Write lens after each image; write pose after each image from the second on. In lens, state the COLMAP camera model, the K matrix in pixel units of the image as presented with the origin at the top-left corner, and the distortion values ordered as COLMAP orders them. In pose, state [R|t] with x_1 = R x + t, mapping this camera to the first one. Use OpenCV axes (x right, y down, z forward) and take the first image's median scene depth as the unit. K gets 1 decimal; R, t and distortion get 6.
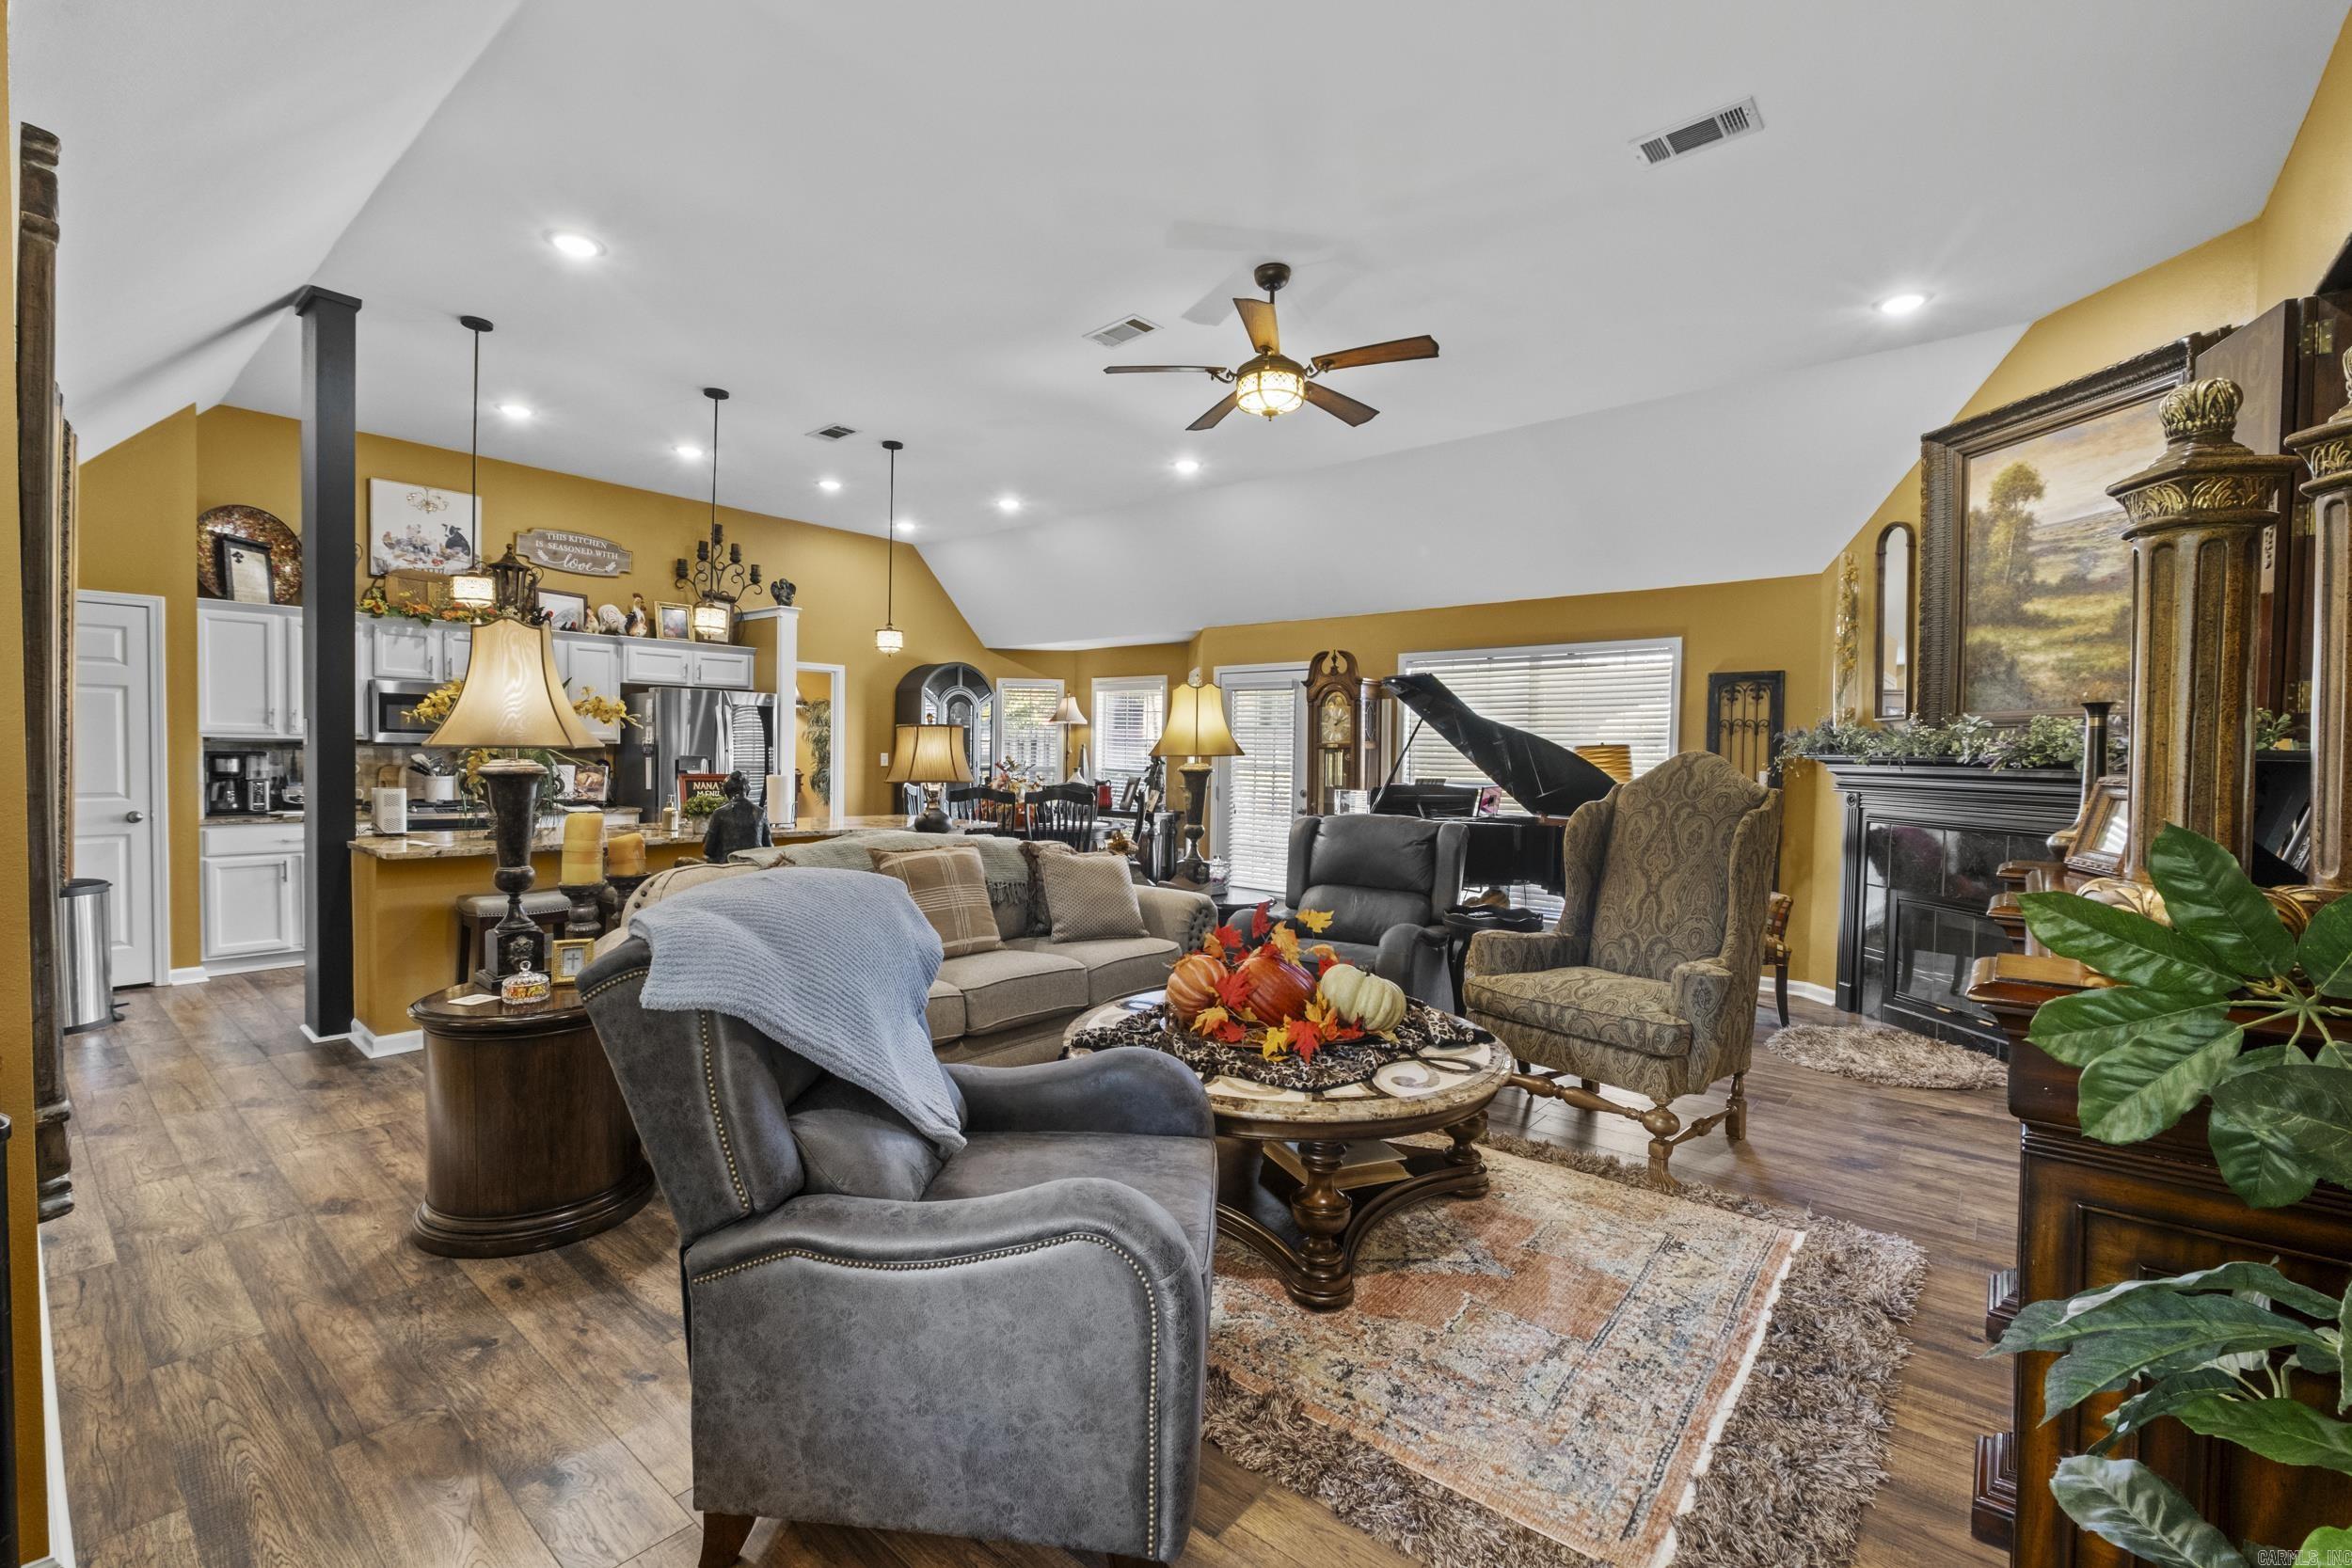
lens RADIAL K [[1018.6, 0, 1166.1], [0, 1018.6, 782.8], [0, 0, 1]] dist [-0.004721, 0.000111]
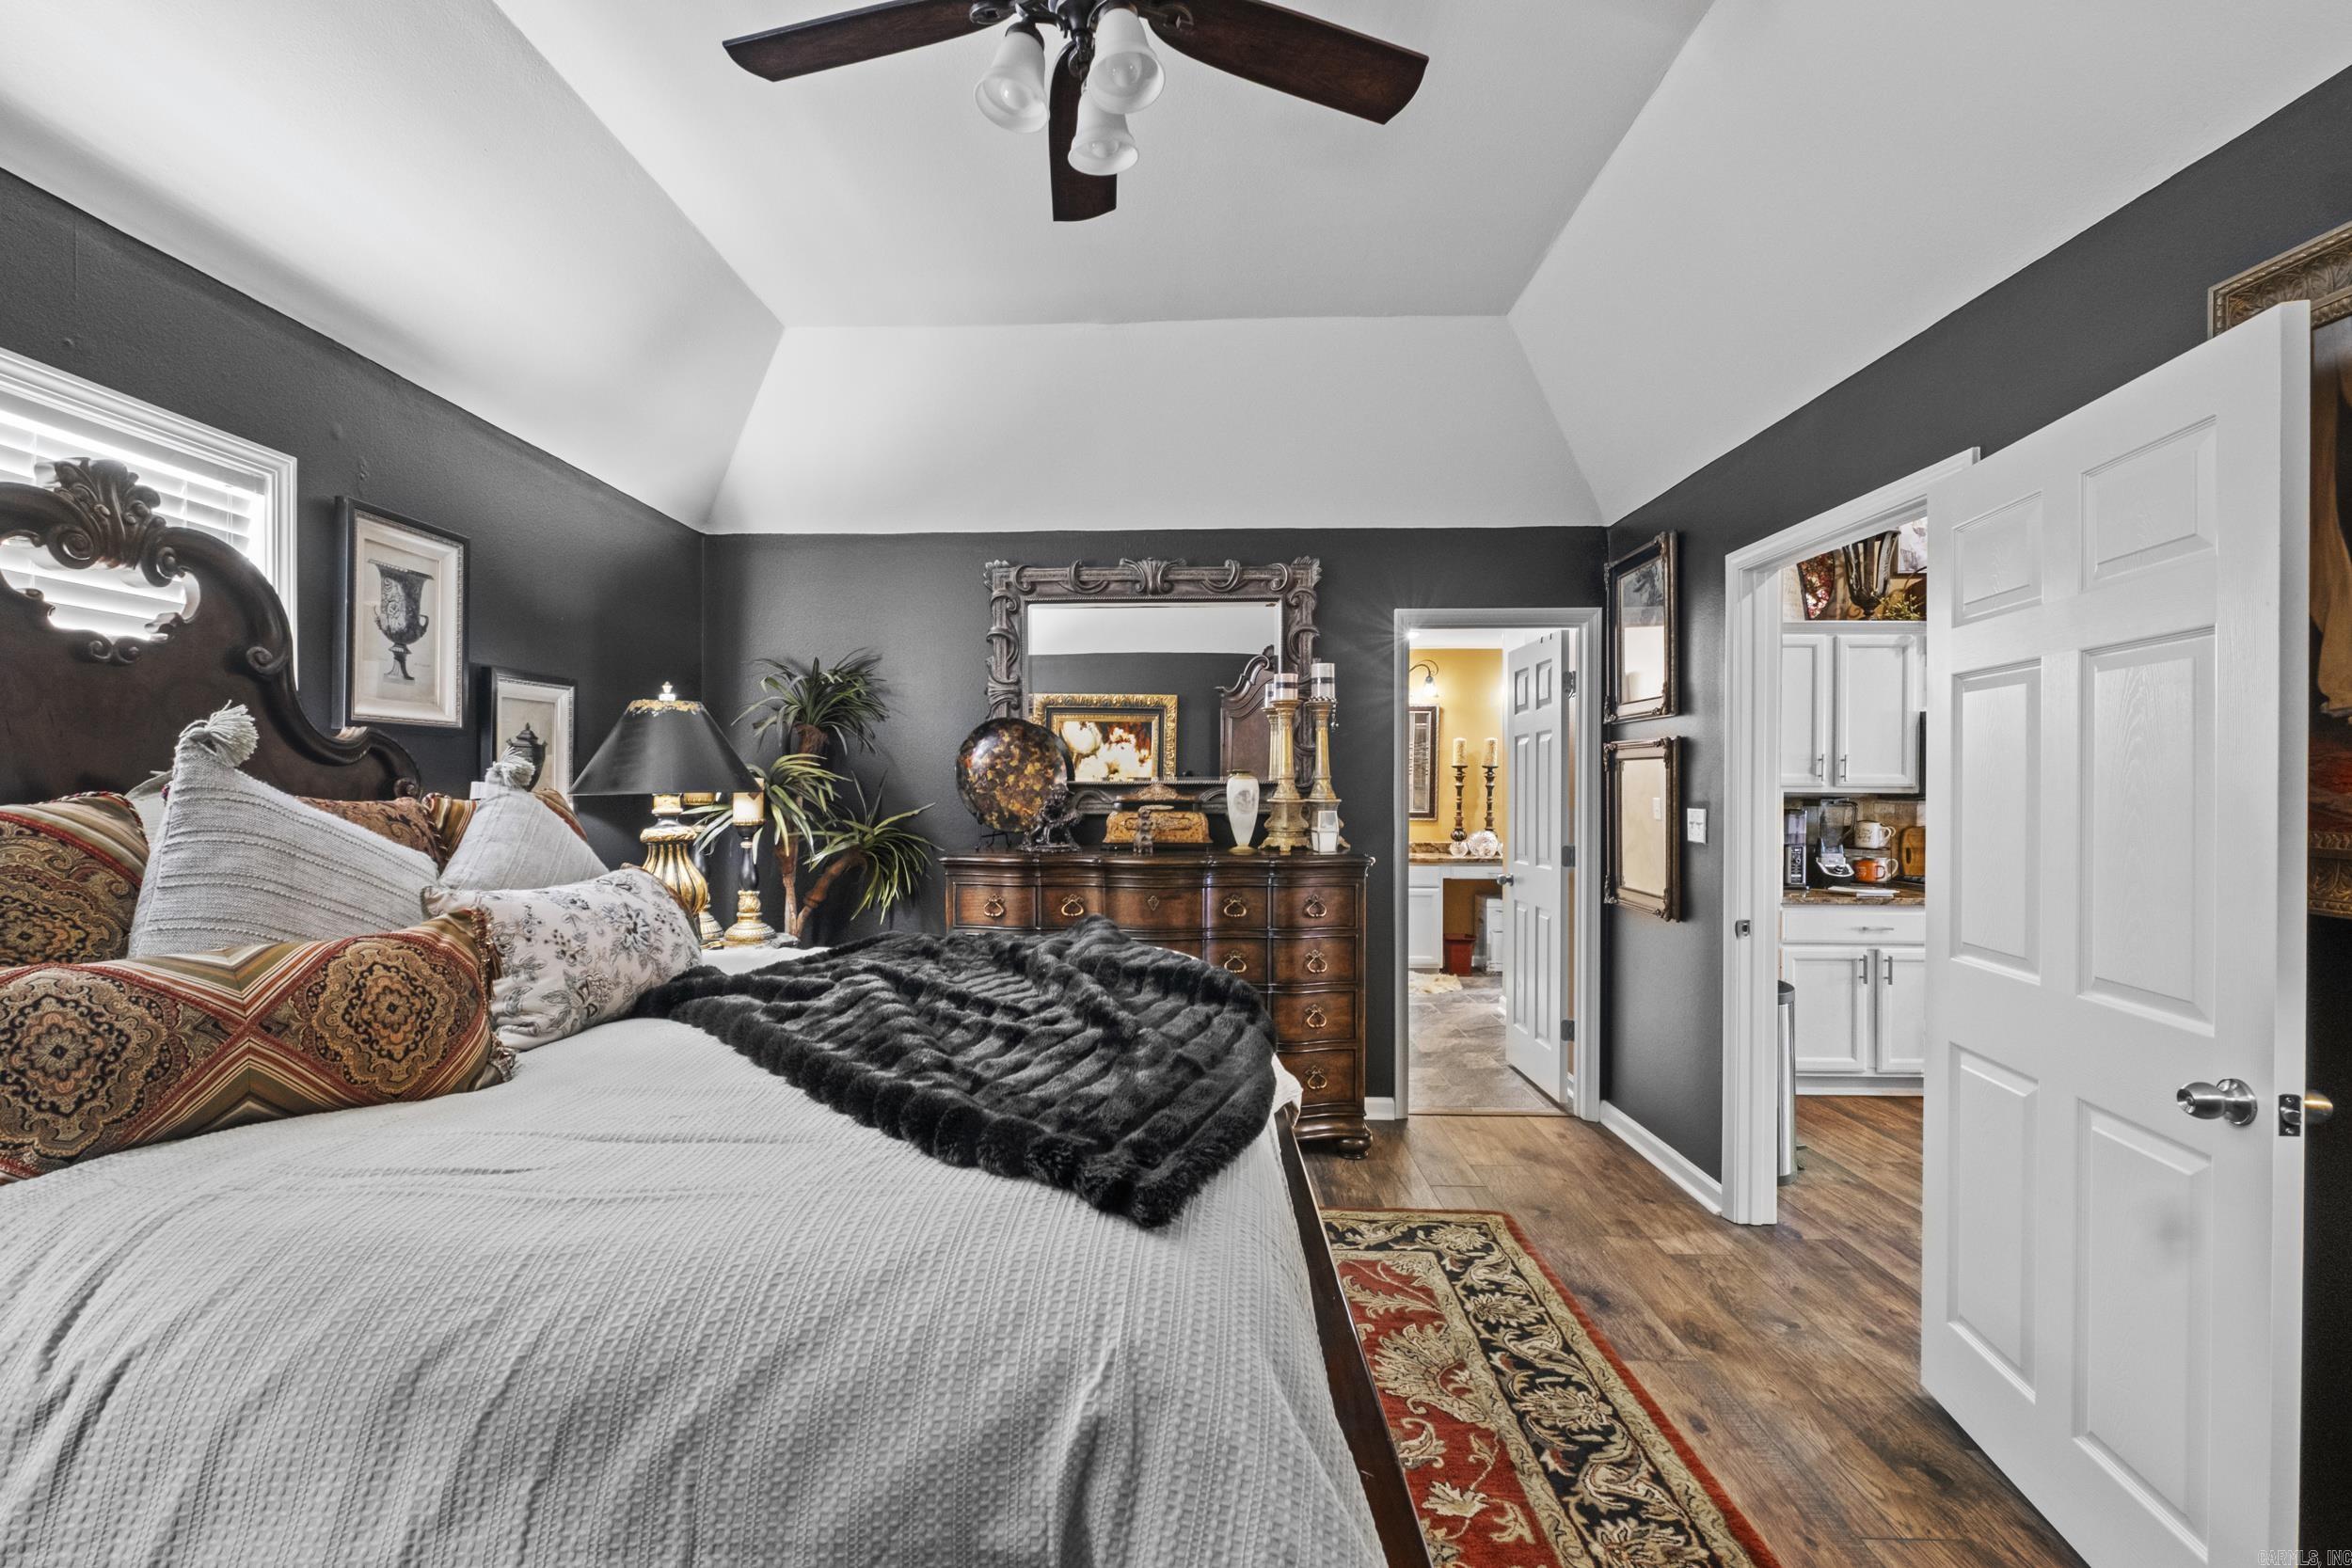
lens RADIAL K [[1018.6, 0, 1166.9], [0, 1018.6, 801.2], [0, 0, 1]] dist [-0.004721, 0.000111]
pose [[0.623312, -0.004422, -0.781961, -0.655942], [-0.017117, 0.999667, -0.019298, -0.014984], [0.781786, 0.025414, 0.623029, 0.139113]]
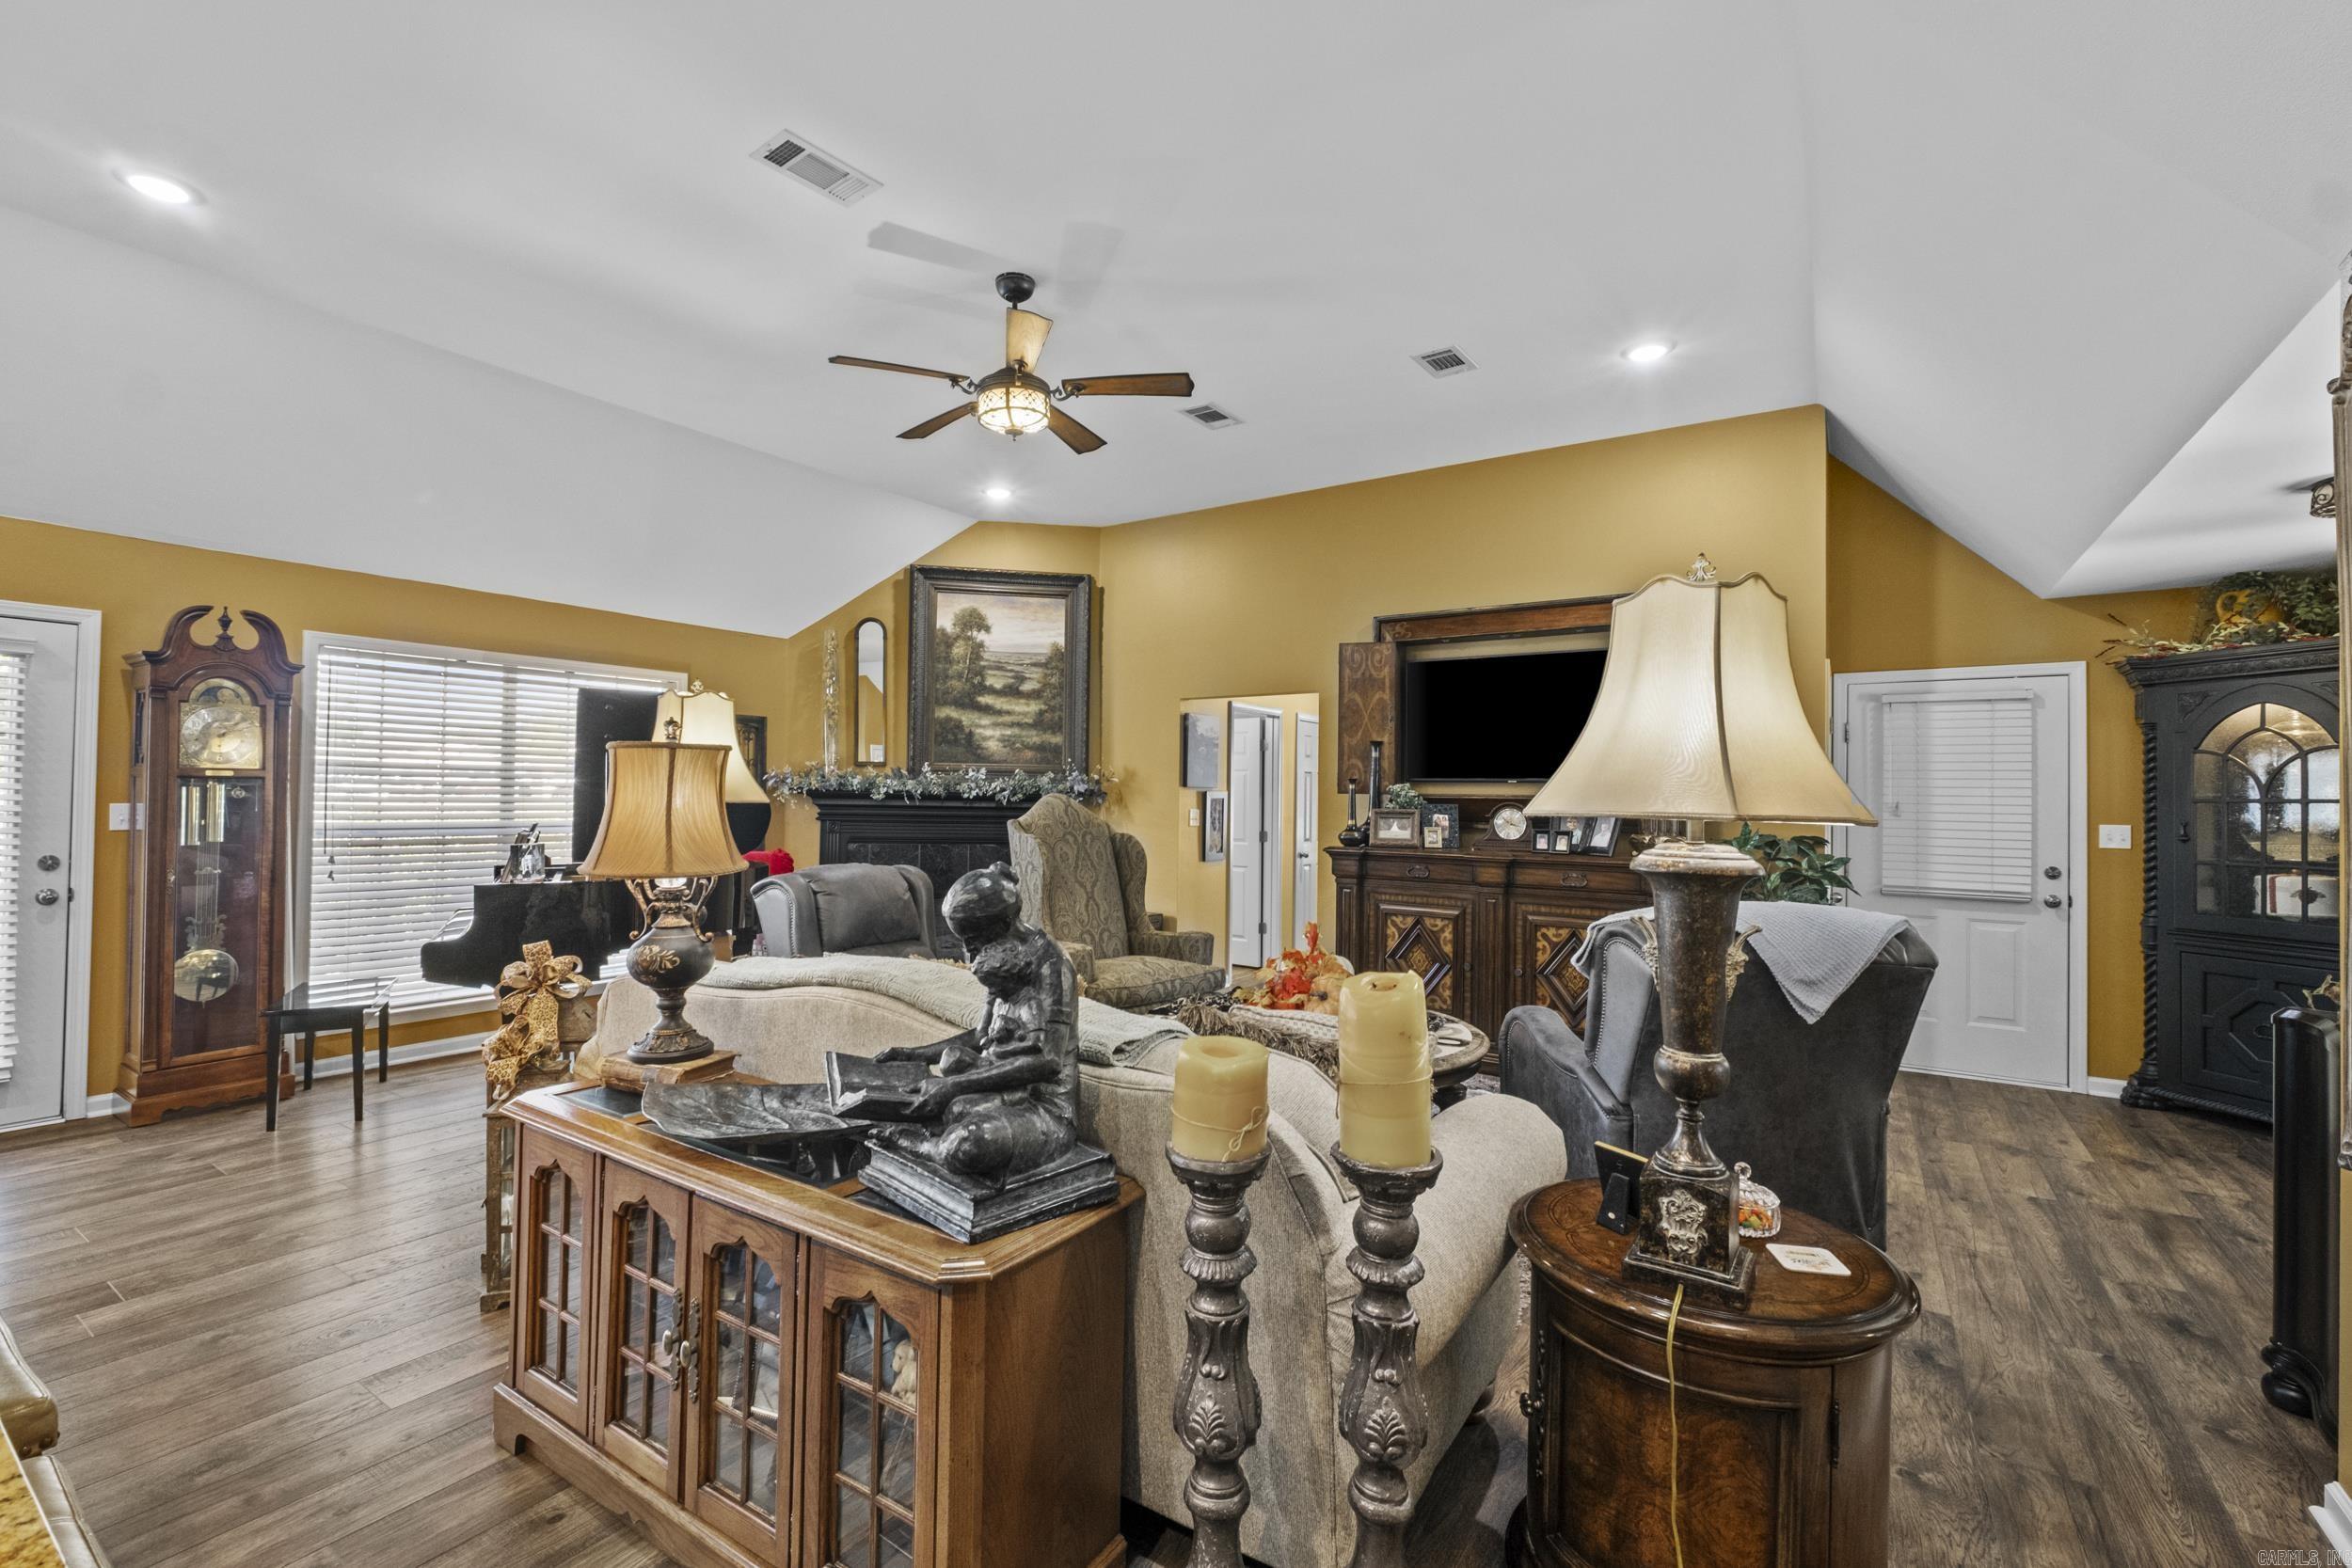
lens RADIAL K [[1018.6, 0, 1176.2], [0, 1018.6, 790.2], [0, 0, 1]] dist [-0.004721, 0.000111]
pose [[-0.105637, -0.005765, 0.994388, -0.647239], [0.014021, 0.999875, 0.007287, -0.032366], [-0.994306, 0.014712, -0.105543, 0.728876]]
